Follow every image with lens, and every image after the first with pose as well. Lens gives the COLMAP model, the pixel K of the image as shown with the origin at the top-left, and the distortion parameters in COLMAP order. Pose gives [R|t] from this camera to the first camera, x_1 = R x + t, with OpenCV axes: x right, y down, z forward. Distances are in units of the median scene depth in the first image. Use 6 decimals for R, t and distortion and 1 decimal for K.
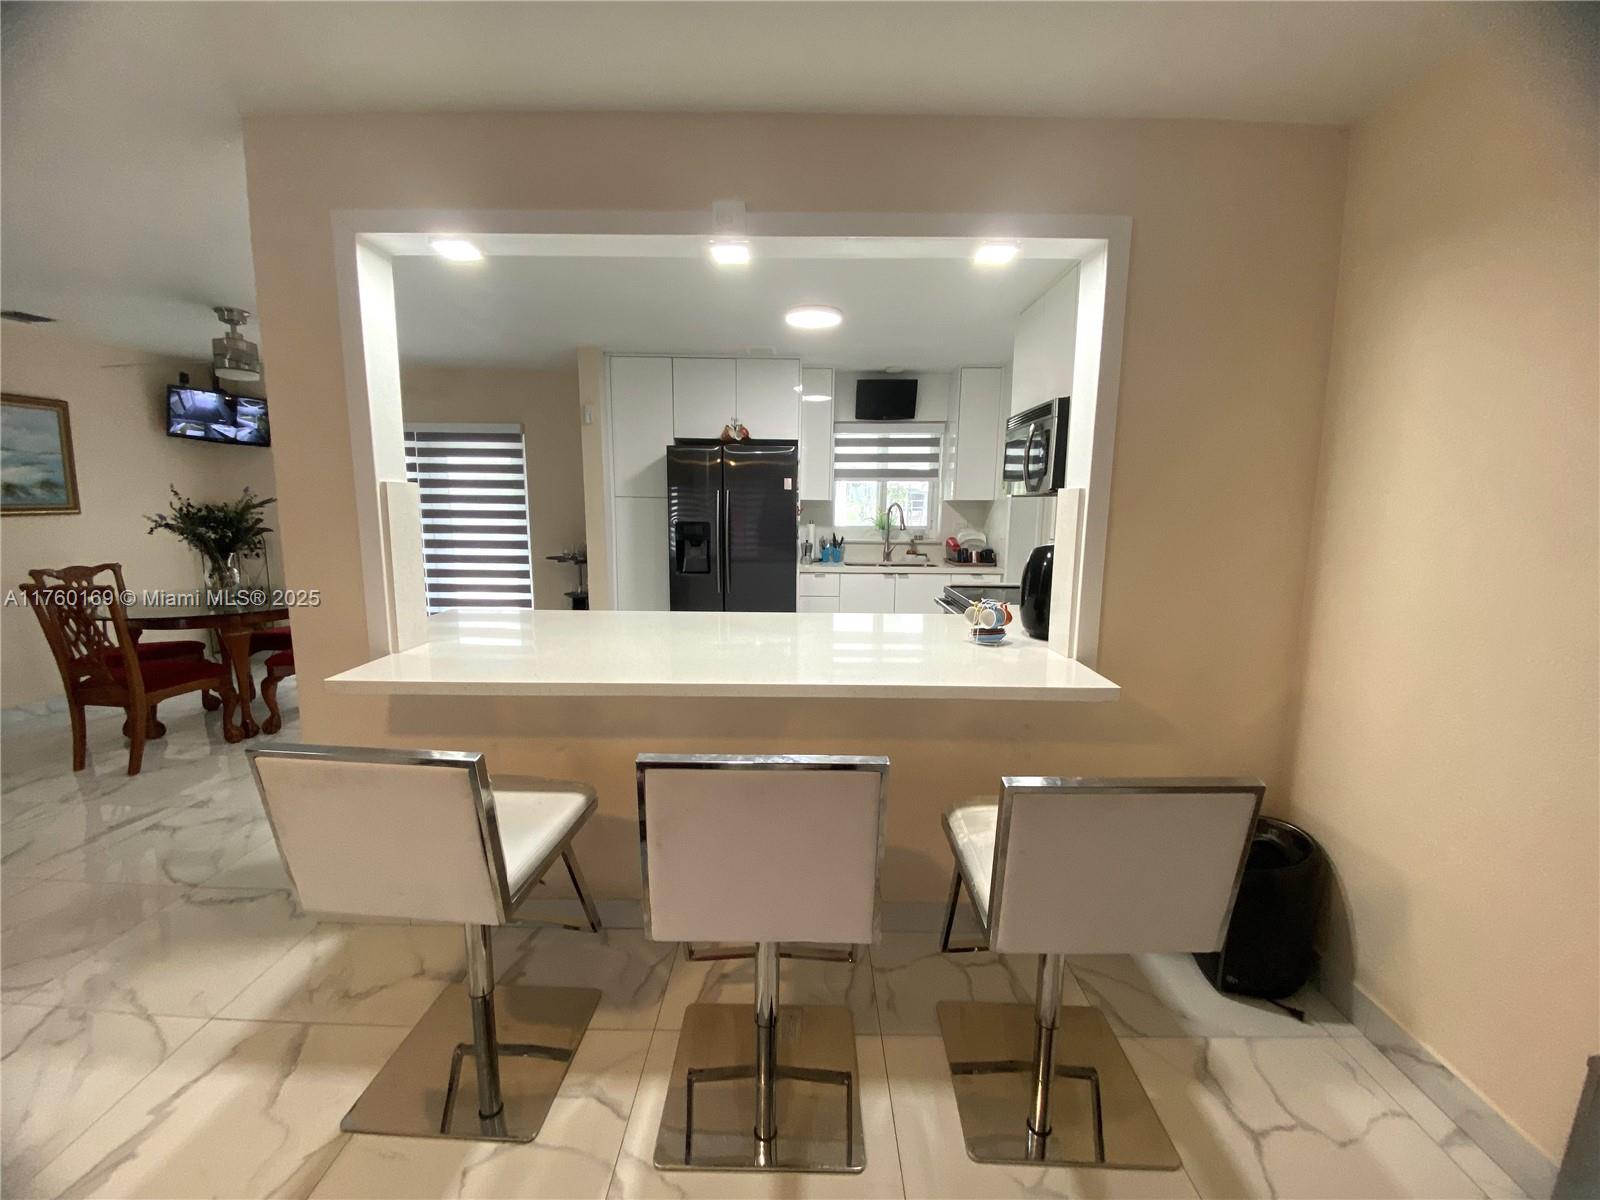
lens RADIAL K [[646.4, 0, 785.7], [0, 646.4, 595.4], [0, 0, 1]] dist [0.012136, -0.016592]
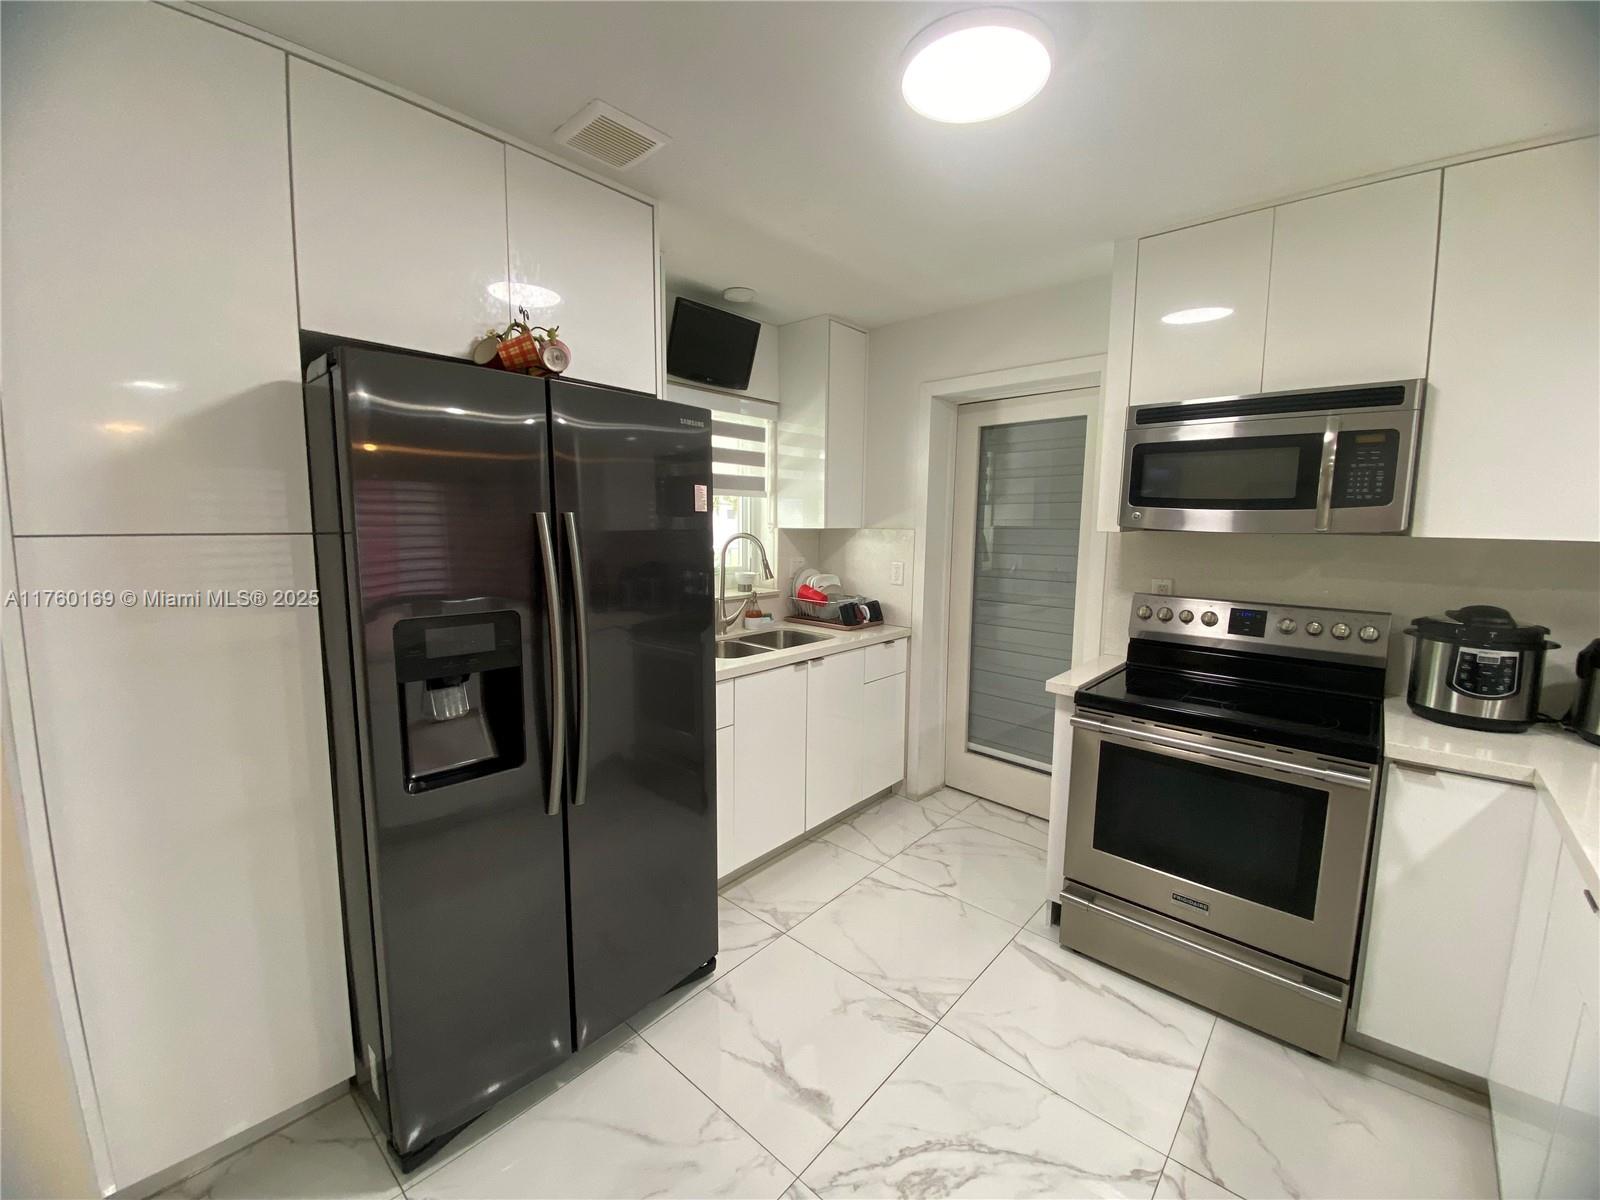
lens RADIAL K [[646.4, 0, 791.2], [0, 646.4, 596.1], [0, 0, 1]] dist [0.012136, -0.016592]
pose [[0.656578, -0.090615, 0.748795, -0.256227], [0.099304, 0.994501, 0.033274, -0.110535], [-0.747693, 0.052512, 0.661965, 0.641284]]
